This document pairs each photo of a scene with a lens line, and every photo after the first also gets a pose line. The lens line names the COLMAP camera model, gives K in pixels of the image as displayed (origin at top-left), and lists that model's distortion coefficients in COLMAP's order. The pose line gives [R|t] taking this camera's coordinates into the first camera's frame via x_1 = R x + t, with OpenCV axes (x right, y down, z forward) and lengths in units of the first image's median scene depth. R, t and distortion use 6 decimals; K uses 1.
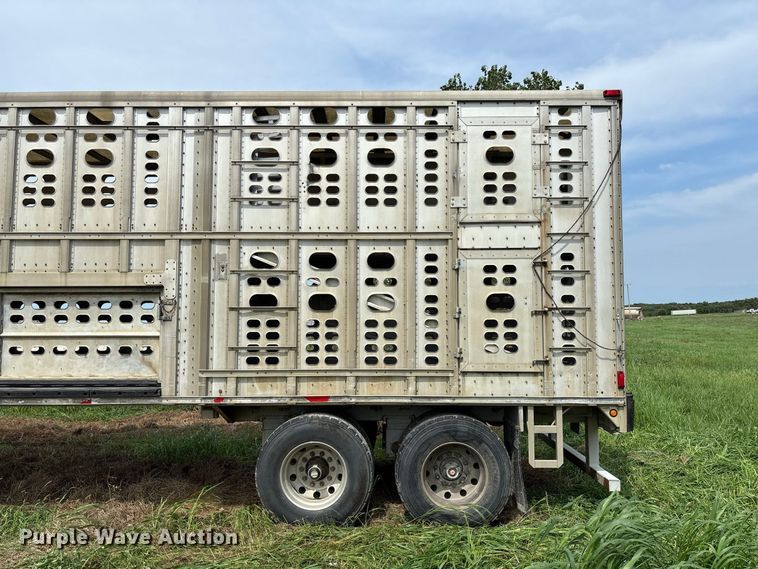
lens RADIAL K [[403.7, 0, 379.1], [0, 403.7, 324.5], [0, 0, 1]] dist [0.000181, -0.001544]
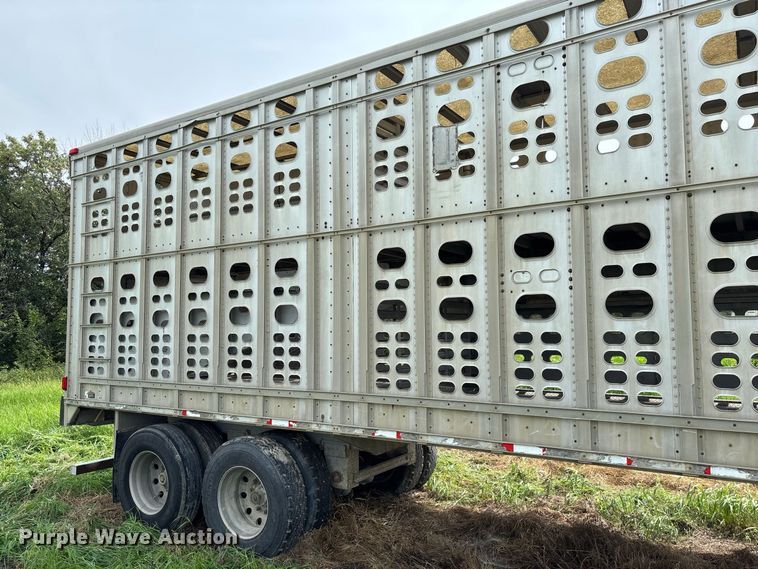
lens RADIAL K [[613.8, 0, 378.6], [0, 613.8, 329.1], [0, 0, 1]] dist [0.007268, -0.003264]
pose [[0.821921, -0.007786, -0.569548, 0.641748], [-0.000917, 0.999887, -0.014991, -0.000575], [0.569601, 0.012844, 0.821821, 0.000406]]
